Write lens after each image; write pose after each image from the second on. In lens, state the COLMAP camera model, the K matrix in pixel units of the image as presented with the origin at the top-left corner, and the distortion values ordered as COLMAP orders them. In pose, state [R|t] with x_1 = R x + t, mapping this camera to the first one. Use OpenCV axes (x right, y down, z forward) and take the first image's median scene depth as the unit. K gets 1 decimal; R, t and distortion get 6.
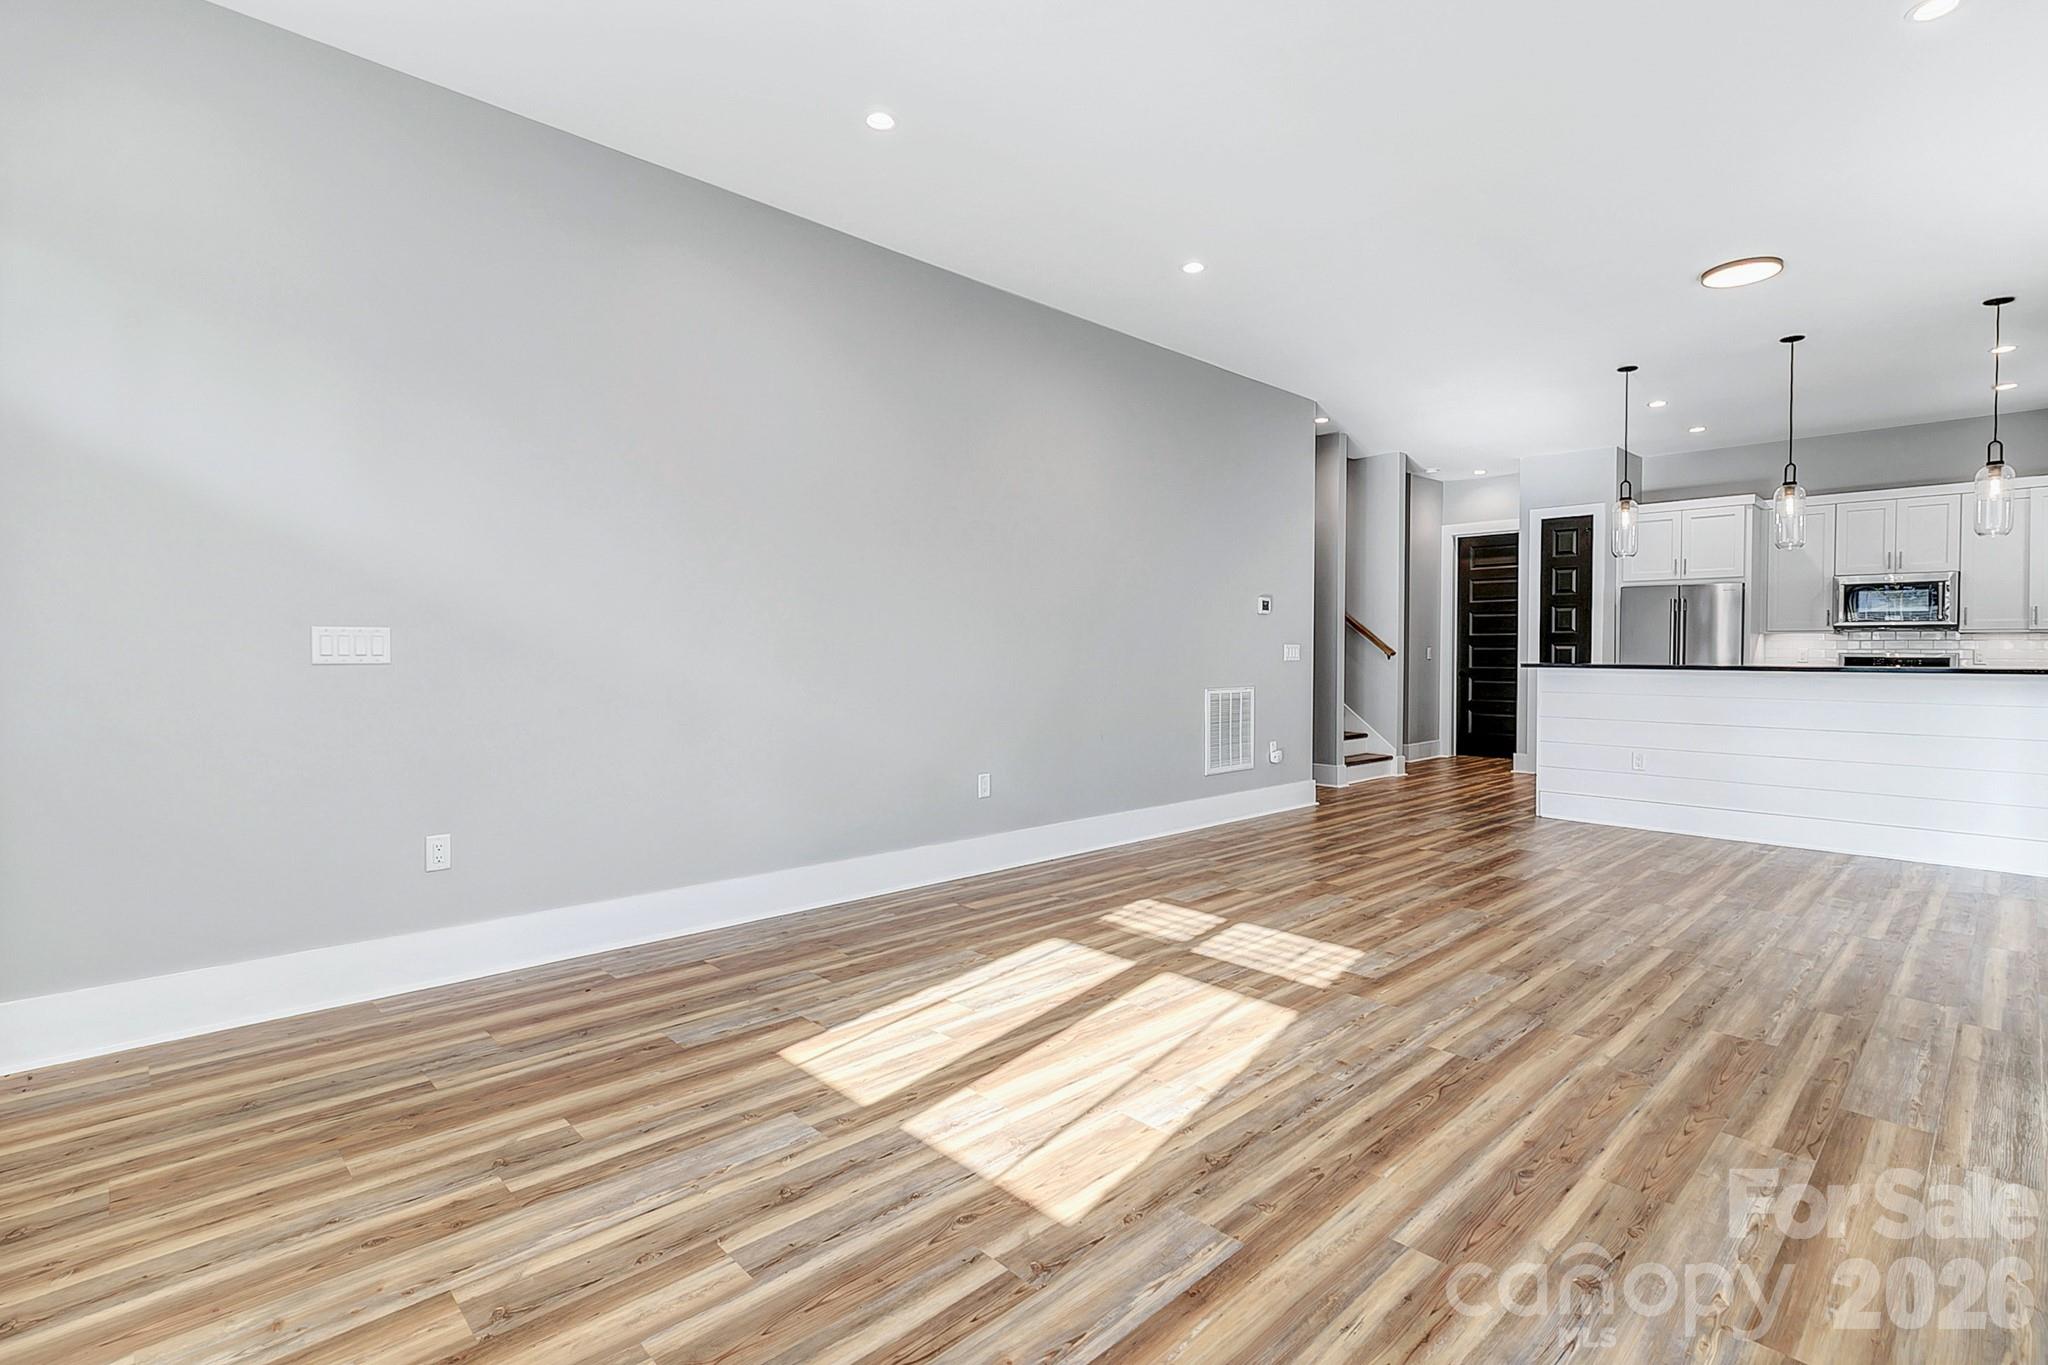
lens RADIAL K [[944.4, 0, 1026.2], [0, 944.4, 672.1], [0, 0, 1]] dist [-0.000081, 0.000603]
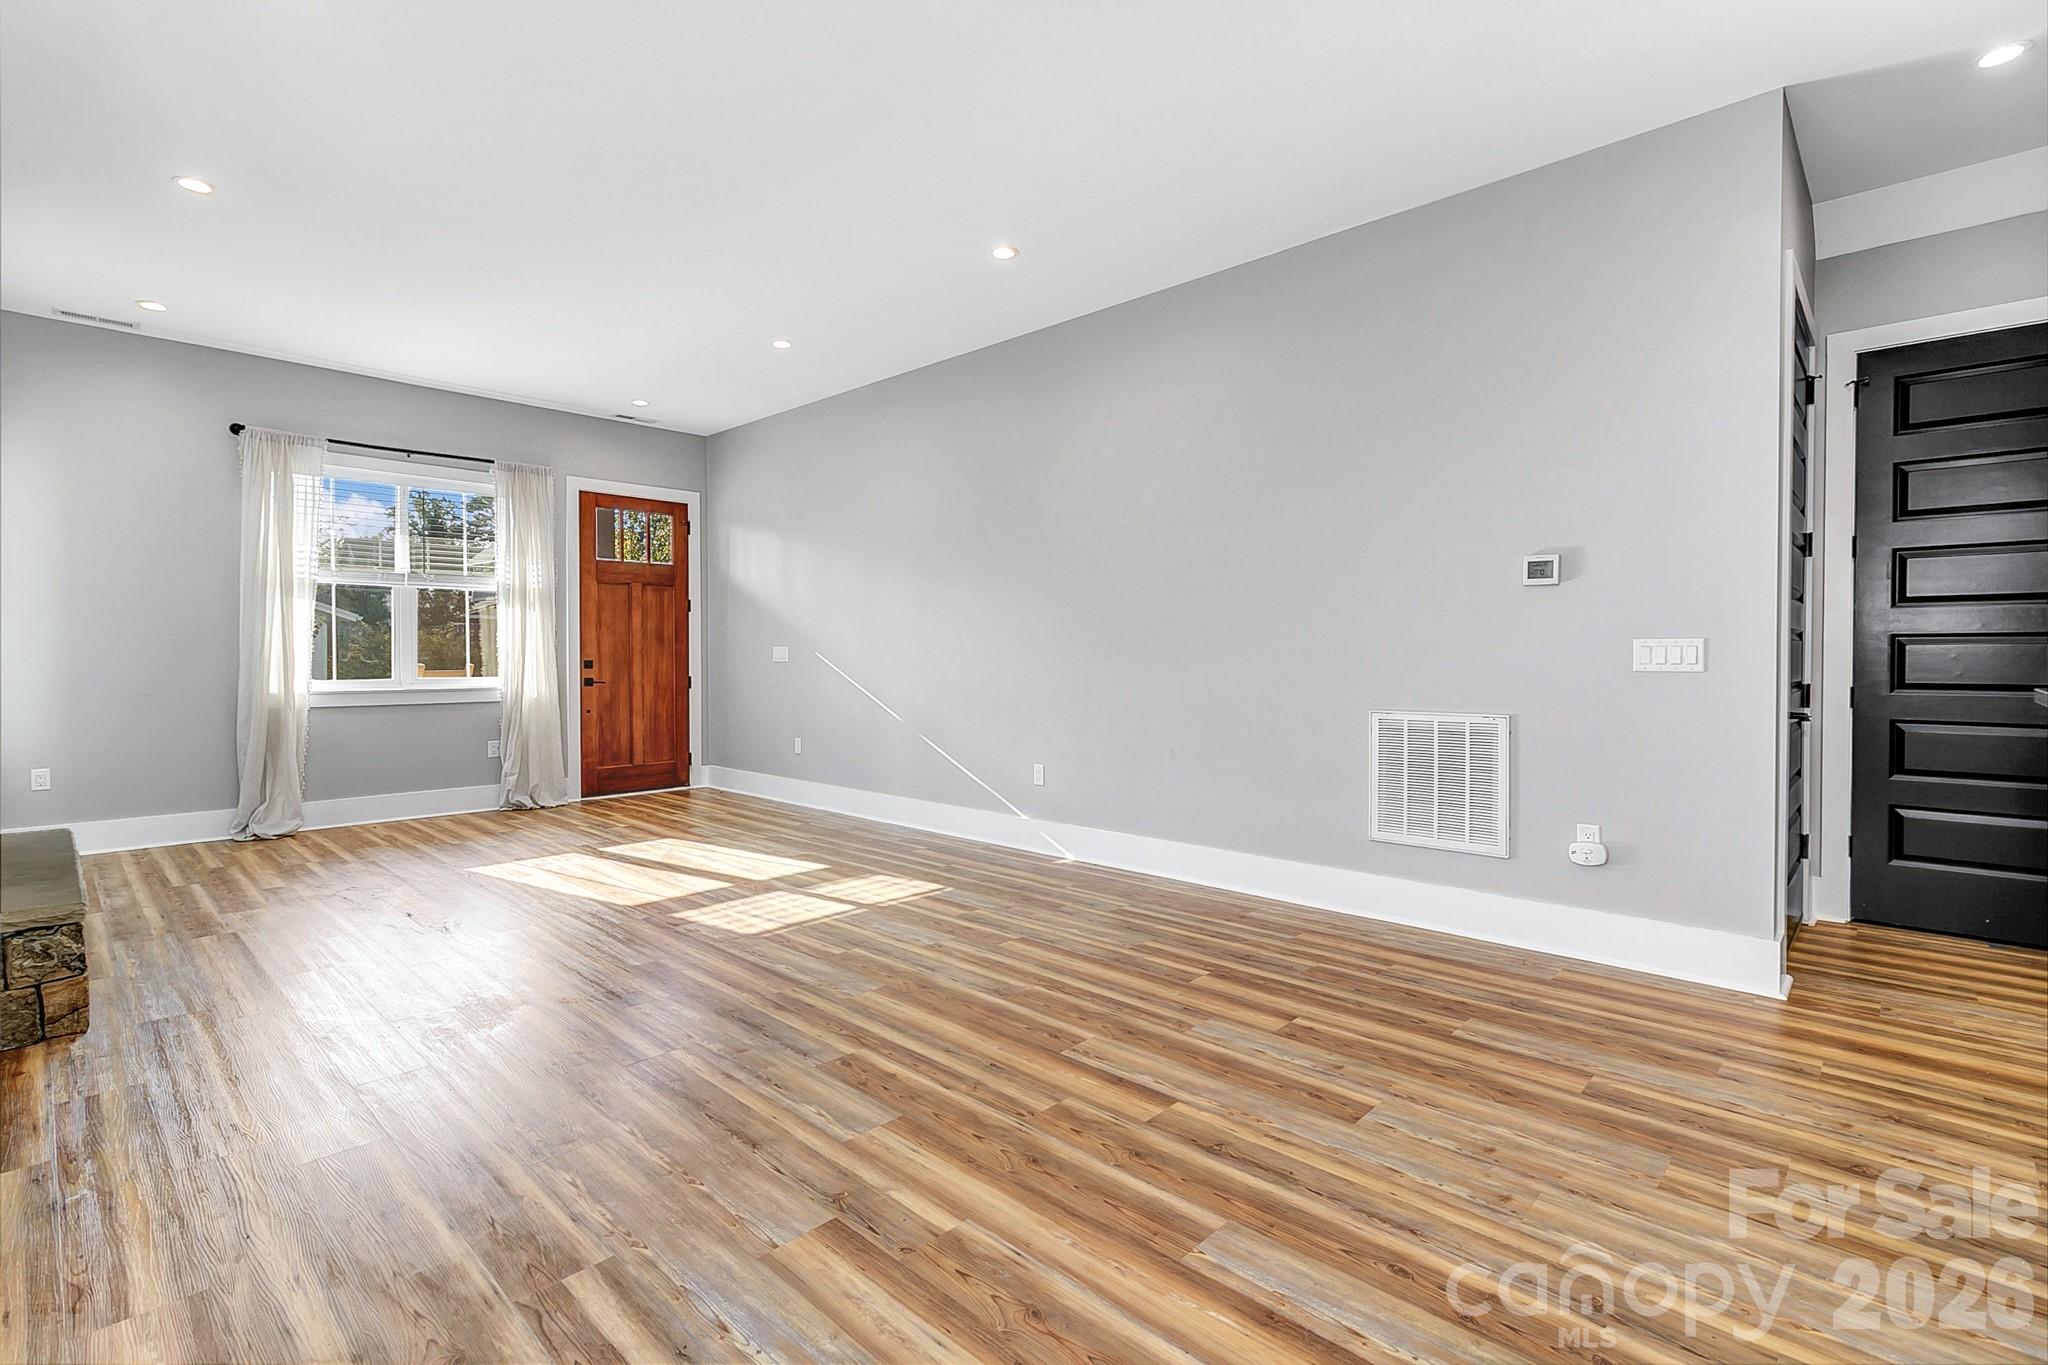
lens RADIAL K [[944.4, 0, 1026.2], [0, 944.4, 672.1], [0, 0, 1]] dist [-0.000081, 0.000603]
pose [[0.059986, 0.014888, -0.998088, 1.319329], [-0.023749, 0.999627, 0.013483, -0.017844], [0.997917, 0.022895, 0.060317, 1.141950]]
